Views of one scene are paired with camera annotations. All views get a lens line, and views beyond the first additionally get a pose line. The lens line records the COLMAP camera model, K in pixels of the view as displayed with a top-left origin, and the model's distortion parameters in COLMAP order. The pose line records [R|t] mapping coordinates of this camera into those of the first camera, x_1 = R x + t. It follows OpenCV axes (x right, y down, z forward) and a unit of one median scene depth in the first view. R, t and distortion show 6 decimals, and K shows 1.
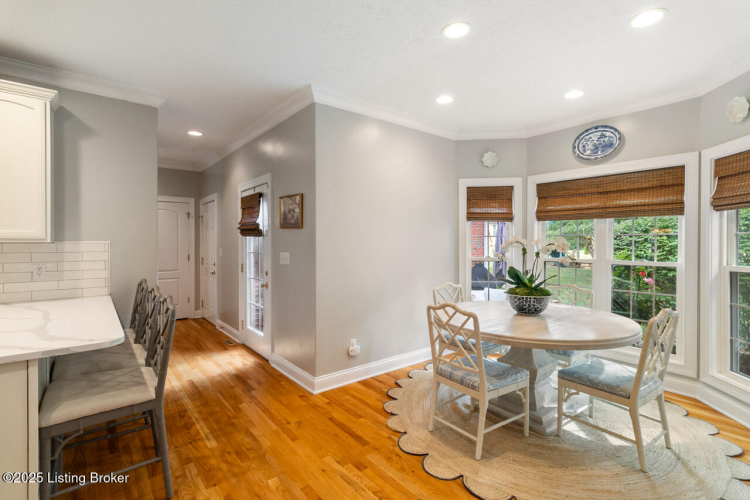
lens RADIAL K [[357.2, 0, 374.8], [0, 357.2, 246.9], [0, 0, 1]] dist [0.003802, 0.001065]
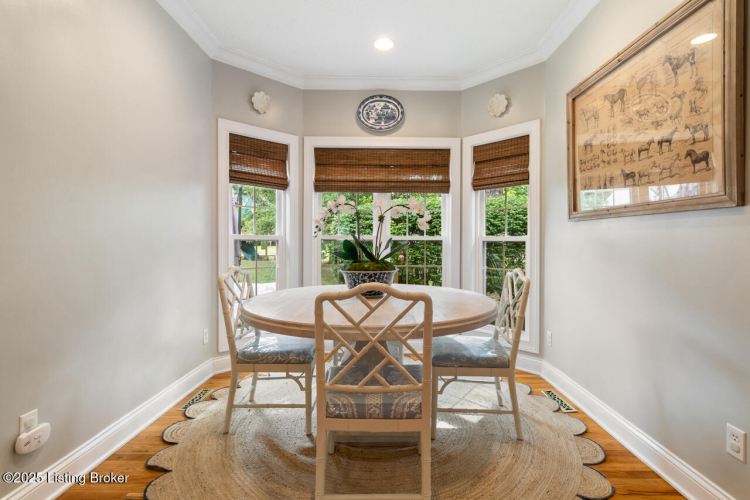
lens RADIAL K [[357.2, 0, 376.1], [0, 357.2, 246.6], [0, 0, 1]] dist [0.003802, 0.001065]
pose [[0.619446, -0.004544, 0.785026, -0.140067], [0.003623, 0.999989, 0.002929, 0.065042], [-0.785031, 0.001030, 0.619456, 0.425694]]
